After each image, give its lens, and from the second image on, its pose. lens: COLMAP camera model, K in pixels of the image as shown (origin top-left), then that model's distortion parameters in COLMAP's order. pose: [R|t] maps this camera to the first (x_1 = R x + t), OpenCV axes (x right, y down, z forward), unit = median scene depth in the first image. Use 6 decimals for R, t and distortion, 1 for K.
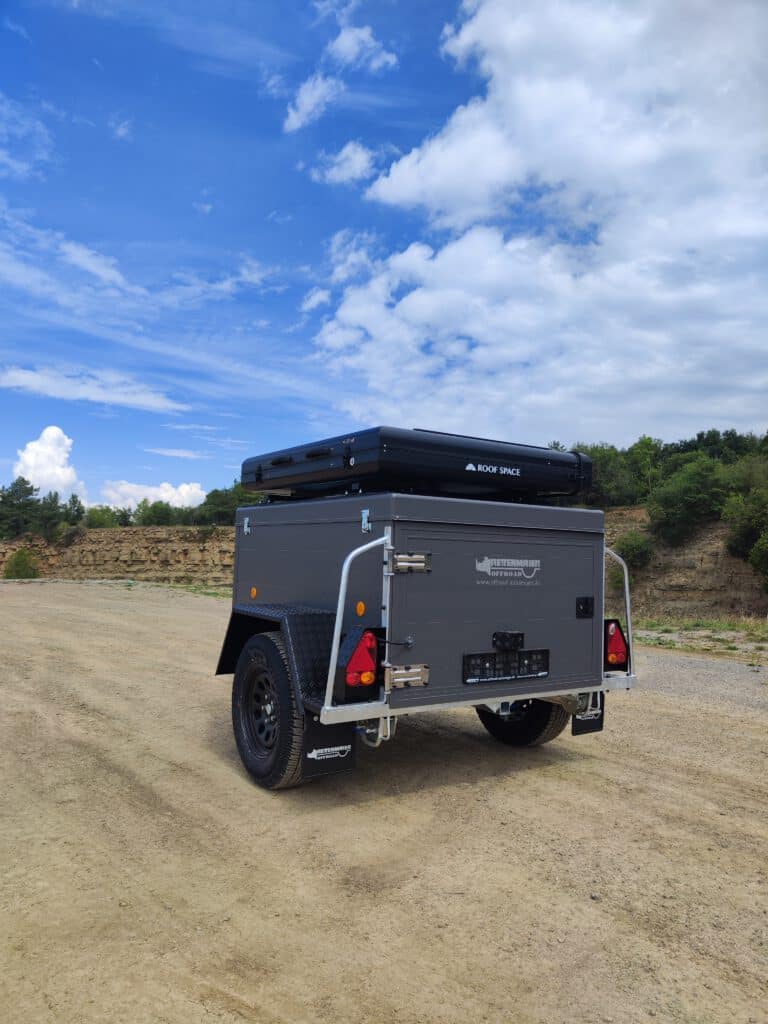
lens RADIAL K [[715.5, 0, 391.7], [0, 715.5, 511.2], [0, 0, 1]] dist [0.004272, -0.001093]
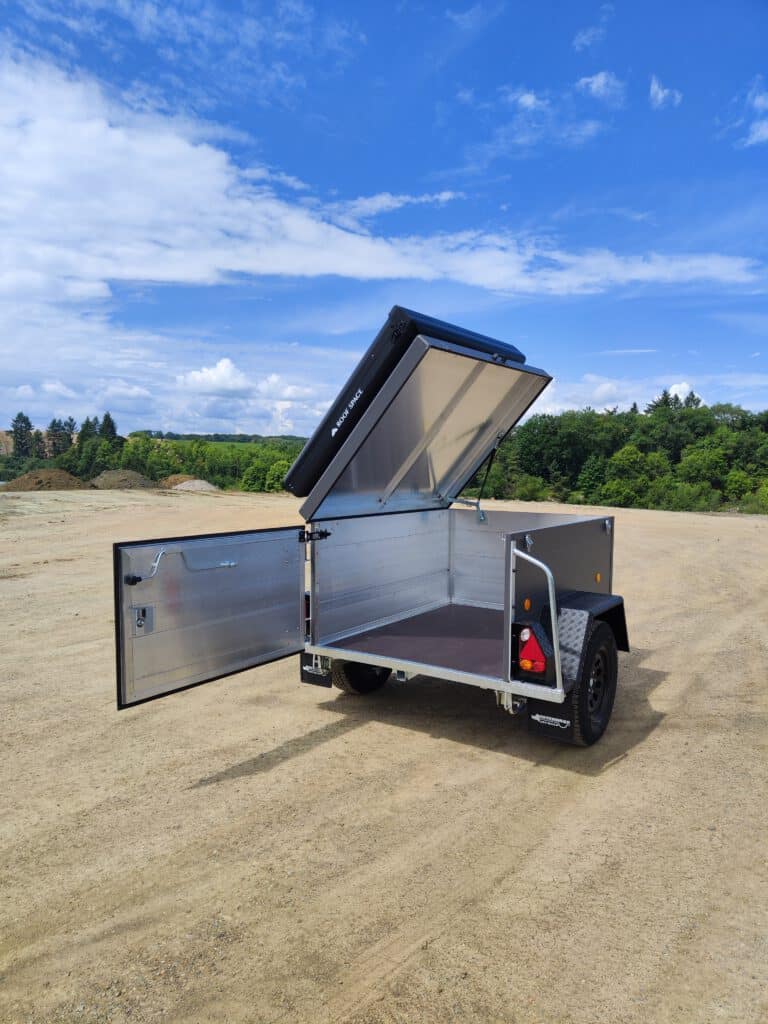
lens RADIAL K [[715.5, 0, 381.6], [0, 715.5, 514.9], [0, 0, 1]] dist [0.004272, -0.001093]
pose [[0.258169, 0.039091, -0.965309, 1.451292], [0.057566, 0.996783, 0.055762, -0.071330], [0.964383, -0.069965, 0.255088, 0.622991]]
